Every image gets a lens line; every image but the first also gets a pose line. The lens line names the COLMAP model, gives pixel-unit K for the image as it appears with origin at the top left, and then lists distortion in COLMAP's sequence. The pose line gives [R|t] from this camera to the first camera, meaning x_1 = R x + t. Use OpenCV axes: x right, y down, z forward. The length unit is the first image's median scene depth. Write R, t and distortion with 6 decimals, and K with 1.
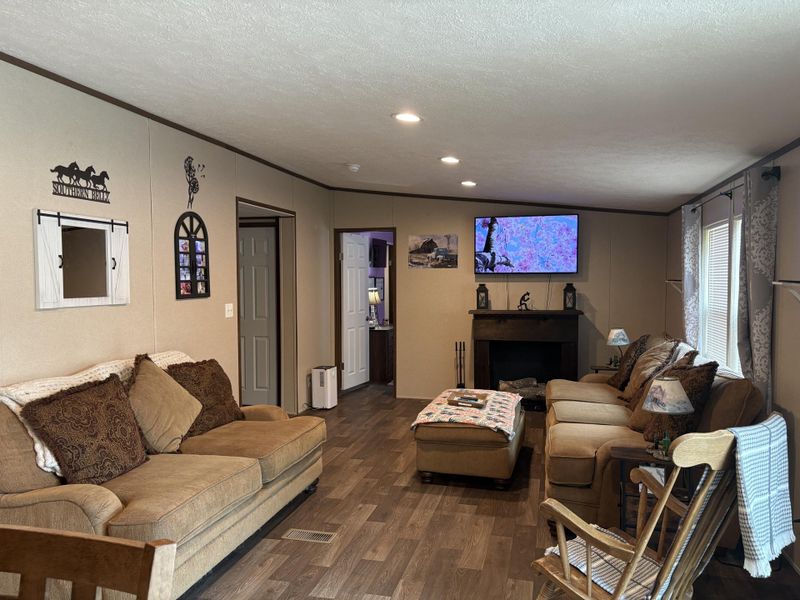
lens RADIAL K [[605.1, 0, 399.8], [0, 605.1, 302.2], [0, 0, 1]] dist [0.066452, -0.072864]
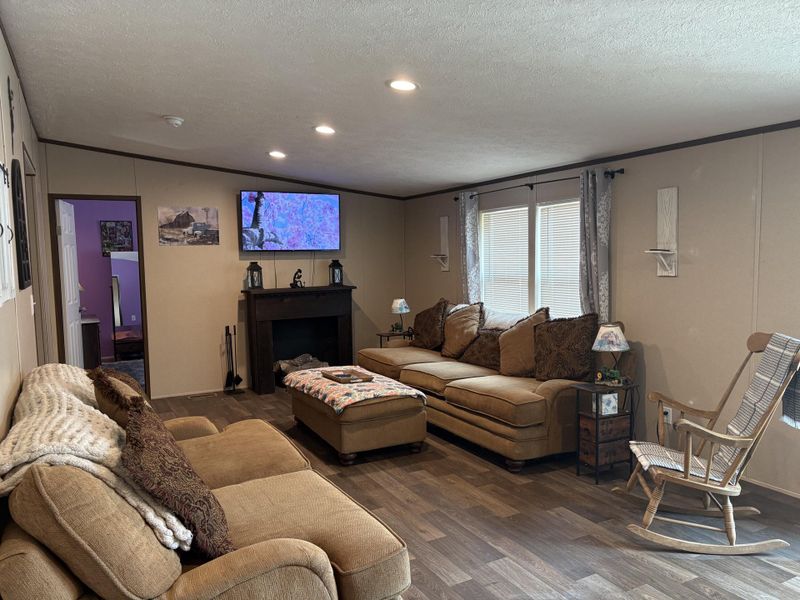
lens RADIAL K [[605.1, 0, 399.8], [0, 605.1, 302.2], [0, 0, 1]] dist [0.066452, -0.072864]
pose [[0.741261, -0.063749, 0.668182, -0.333281], [0.042888, 0.997944, 0.047631, -0.002920], [-0.669845, -0.006650, 0.742471, 0.144812]]
